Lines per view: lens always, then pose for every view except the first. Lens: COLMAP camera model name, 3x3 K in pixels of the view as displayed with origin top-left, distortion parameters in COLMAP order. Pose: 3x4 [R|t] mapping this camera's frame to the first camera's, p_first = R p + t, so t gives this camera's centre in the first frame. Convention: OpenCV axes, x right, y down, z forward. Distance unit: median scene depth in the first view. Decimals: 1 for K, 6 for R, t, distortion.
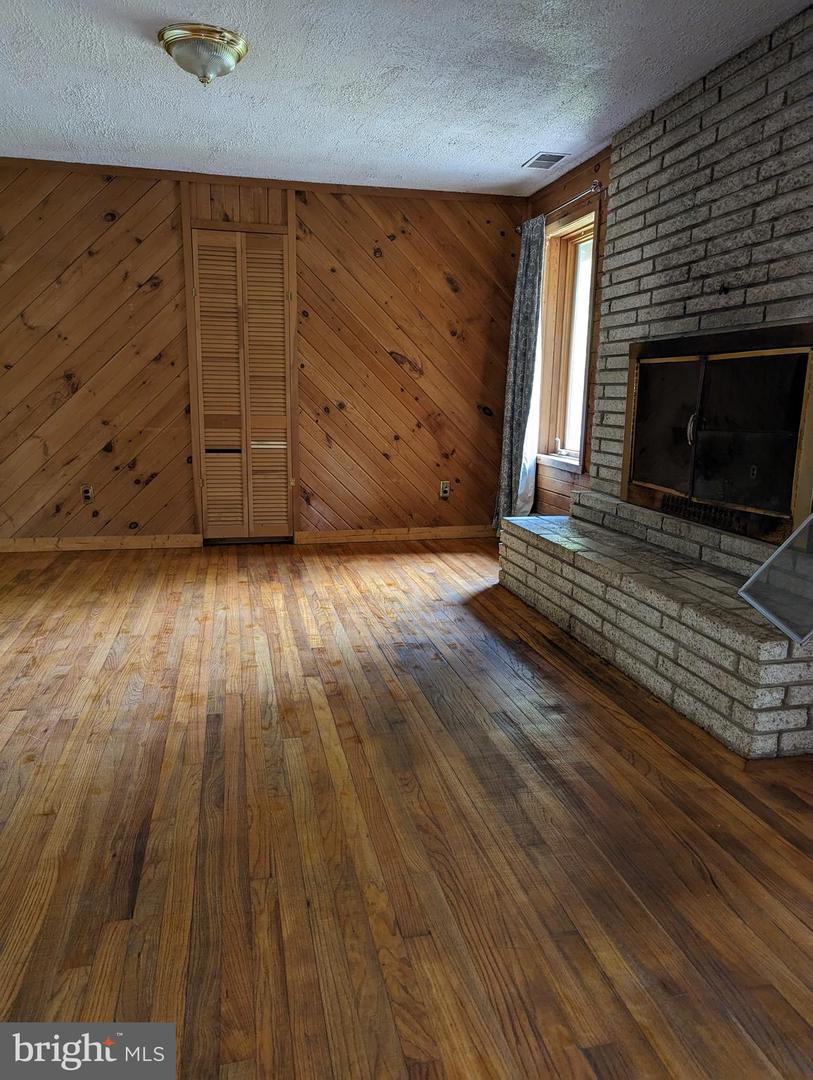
lens RADIAL K [[762.5, 0, 403.5], [0, 762.5, 533.5], [0, 0, 1]] dist [0.055122, -0.039576]
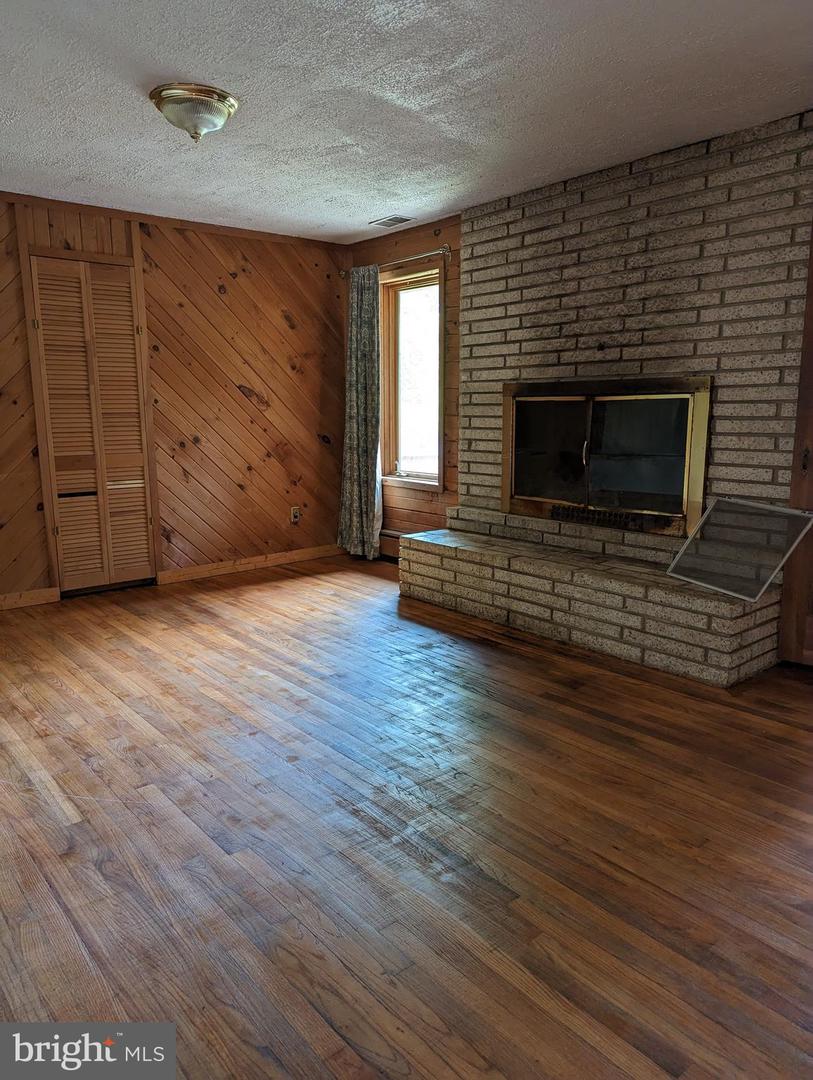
lens RADIAL K [[762.5, 0, 398.6], [0, 762.5, 536.6], [0, 0, 1]] dist [0.055122, -0.039576]
pose [[0.890288, -0.098676, 0.444580, -0.325646], [0.103102, 0.994568, 0.014282, -0.031919], [-0.443574, 0.033122, 0.895626, -0.004554]]
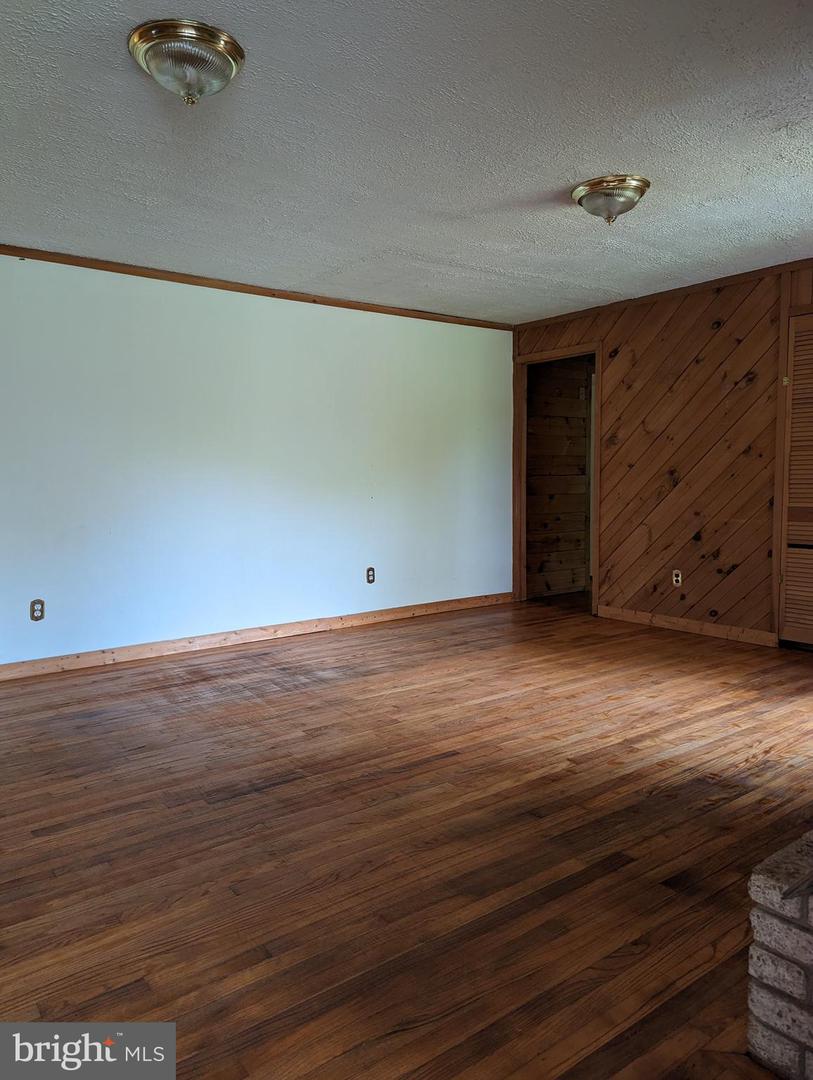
lens RADIAL K [[762.5, 0, 399.9], [0, 762.5, 541.3], [0, 0, 1]] dist [0.055122, -0.039576]
pose [[0.409042, 0.056425, -0.910769, 0.423629], [-0.150060, 0.988658, -0.006144, -0.038123], [0.900092, 0.139183, 0.412870, 0.196935]]
